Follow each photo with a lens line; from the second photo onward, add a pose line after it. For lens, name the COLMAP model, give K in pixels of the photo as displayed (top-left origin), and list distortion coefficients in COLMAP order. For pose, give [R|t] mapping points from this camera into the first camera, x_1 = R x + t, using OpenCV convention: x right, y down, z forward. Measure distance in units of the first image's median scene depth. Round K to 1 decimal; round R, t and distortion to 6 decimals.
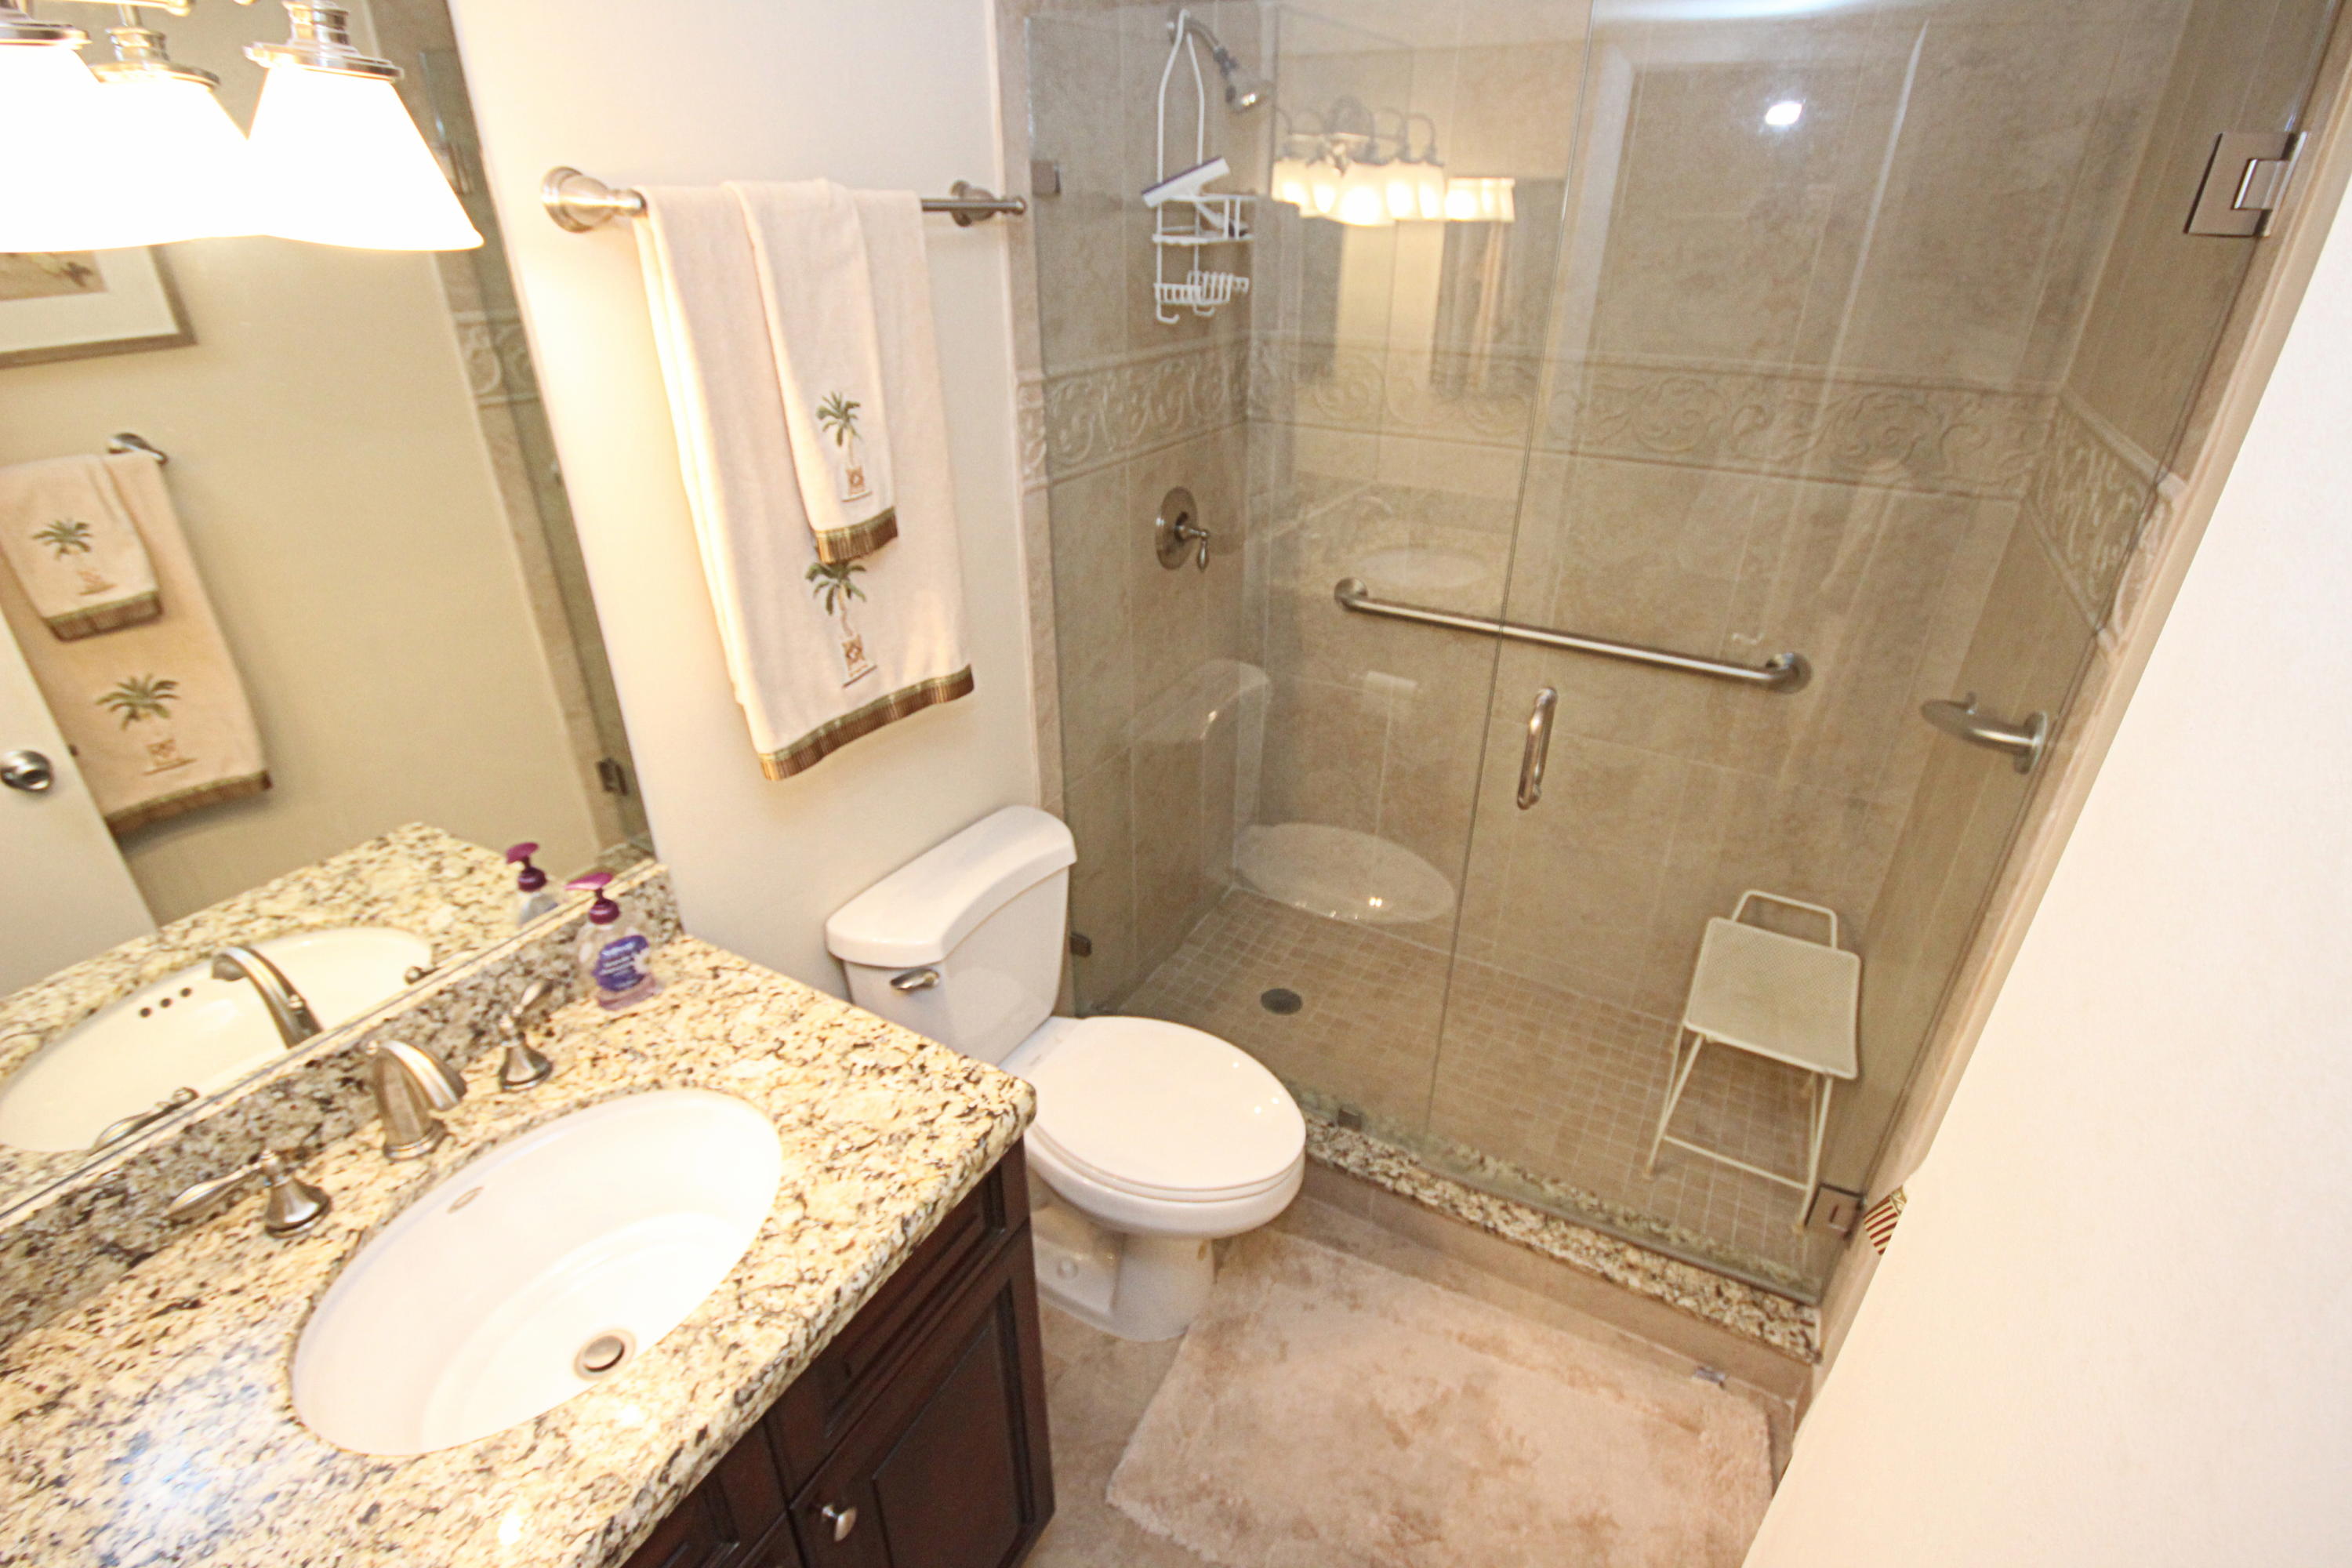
lens RADIAL K [[1129.5, 0, 1181.1], [0, 1129.5, 777.5], [0, 0, 1]] dist [0.018940, -0.018927]
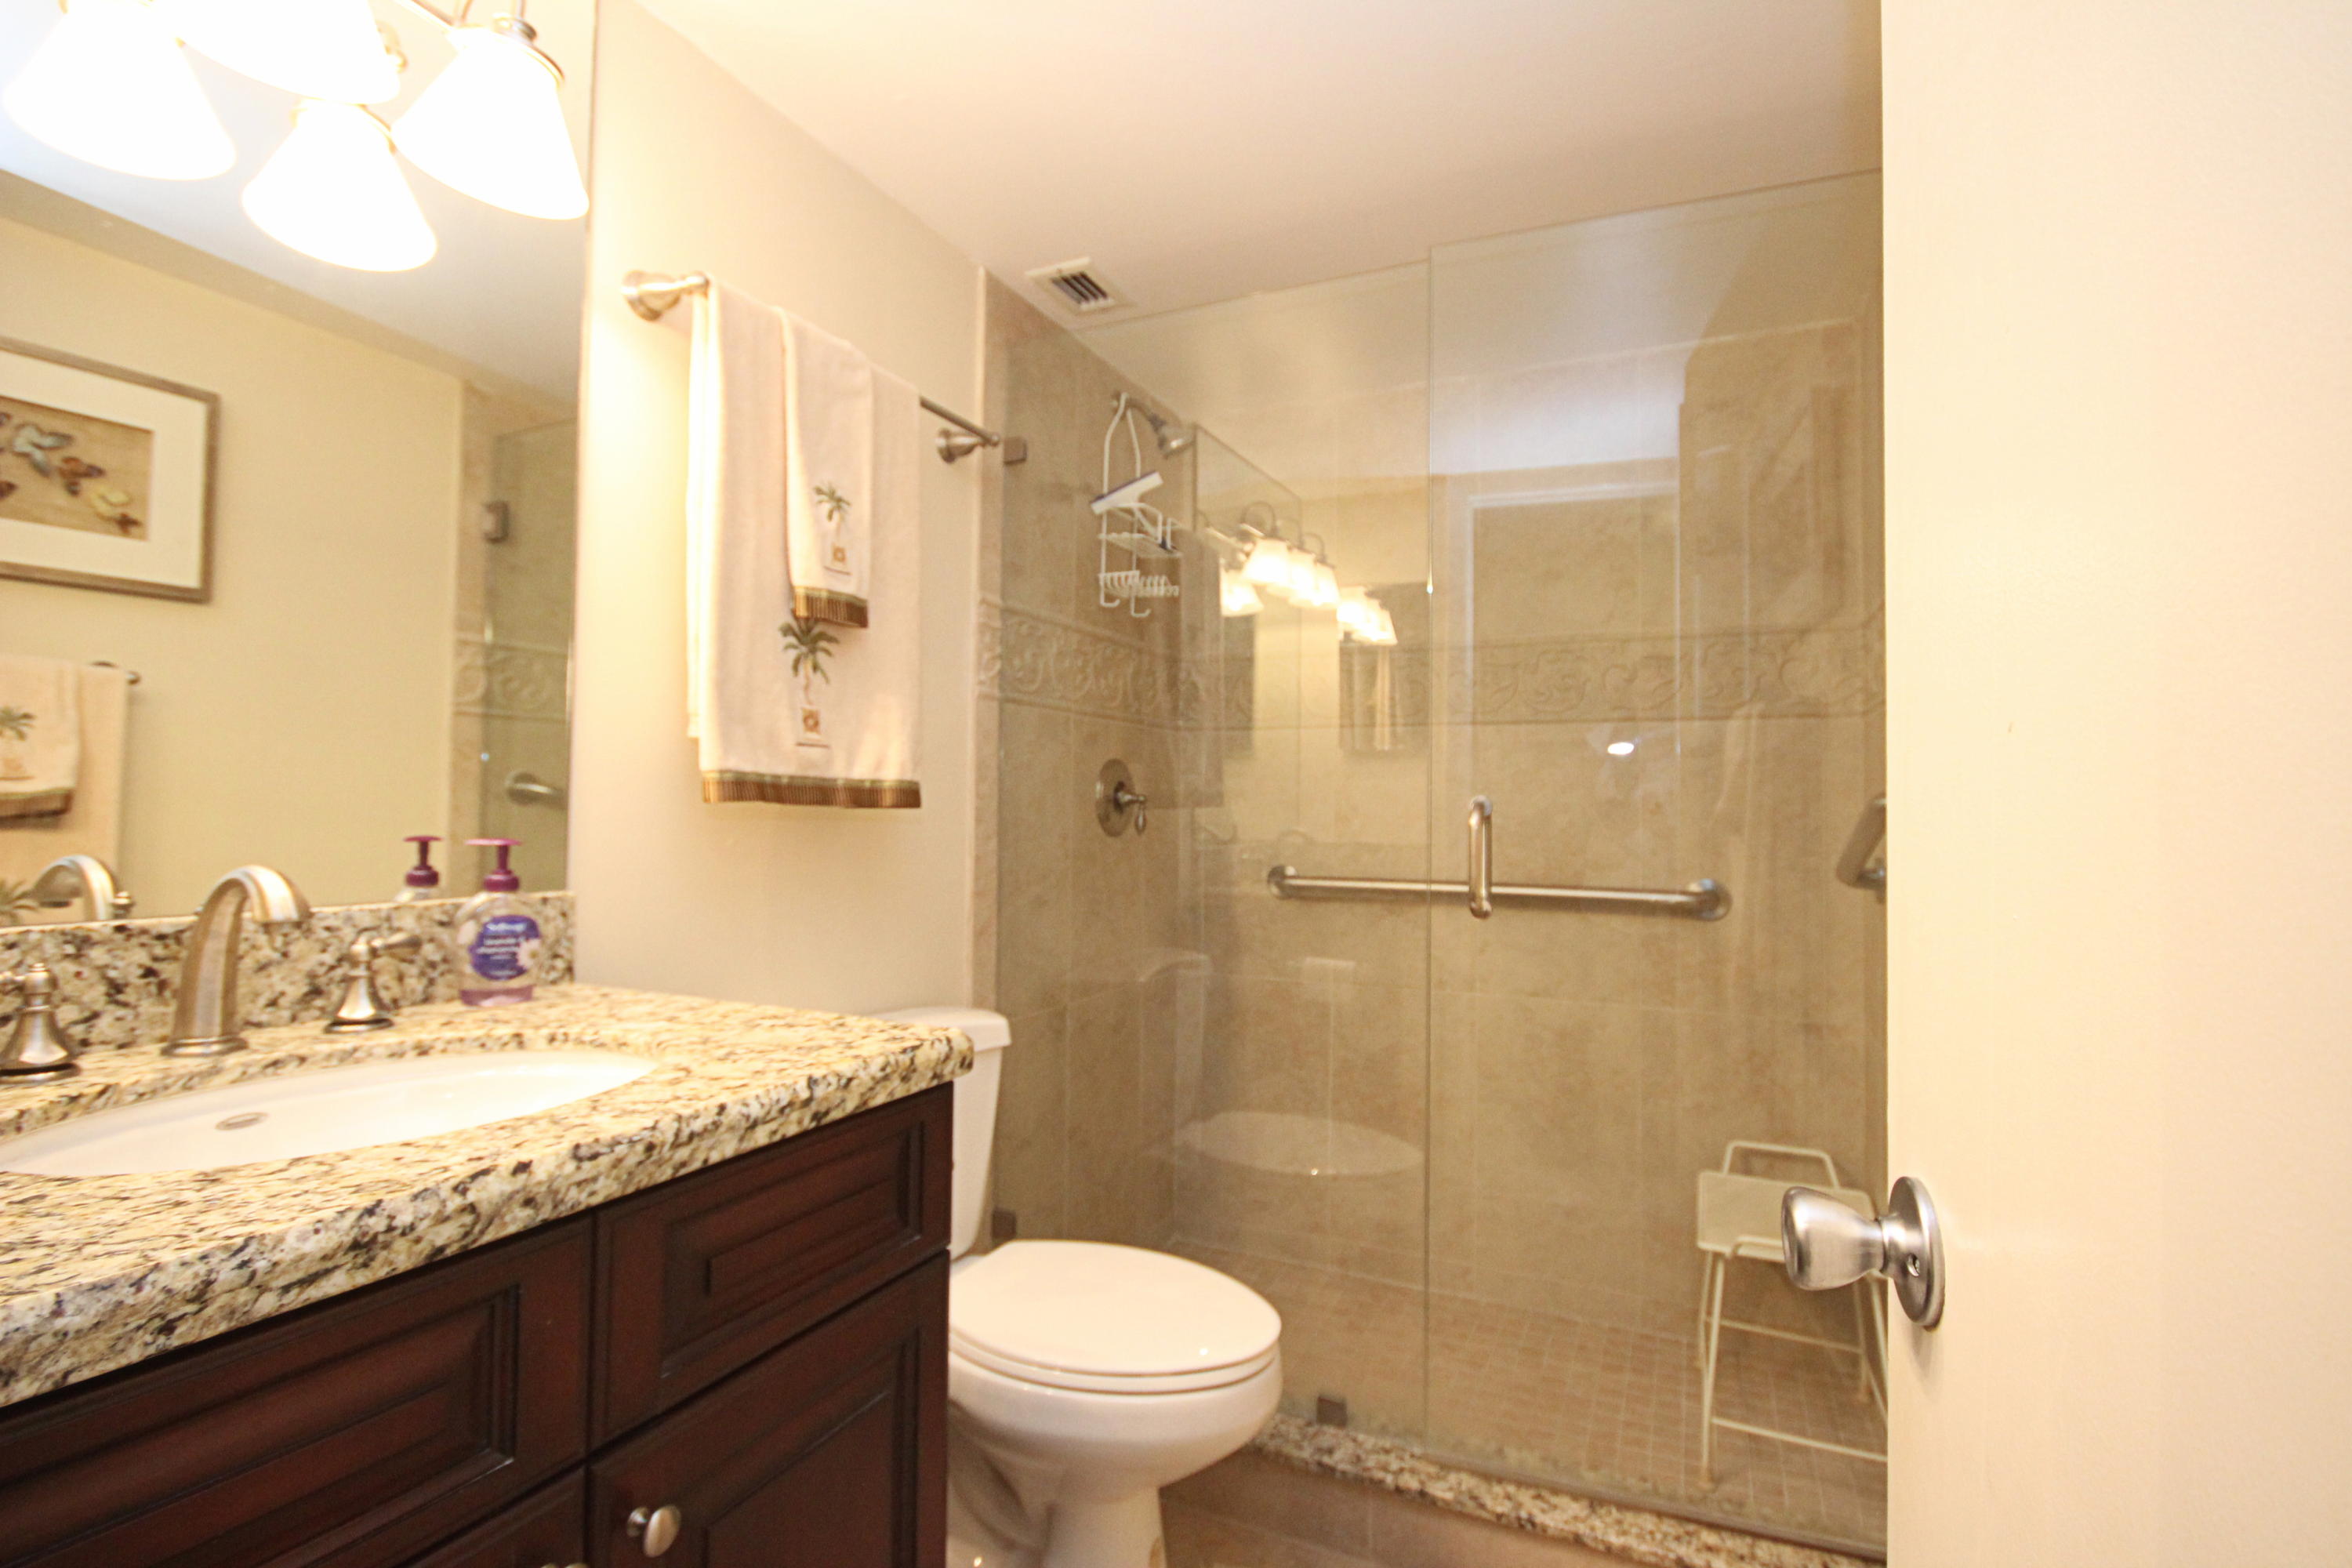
lens RADIAL K [[1129.5, 0, 1181.1], [0, 1129.5, 777.5], [0, 0, 1]] dist [0.018940, -0.018927]
pose [[0.997453, 0.007798, 0.070904, -0.021176], [0.028974, 0.864024, -0.502617, 0.354101], [-0.065182, 0.503391, 0.861597, 0.094307]]
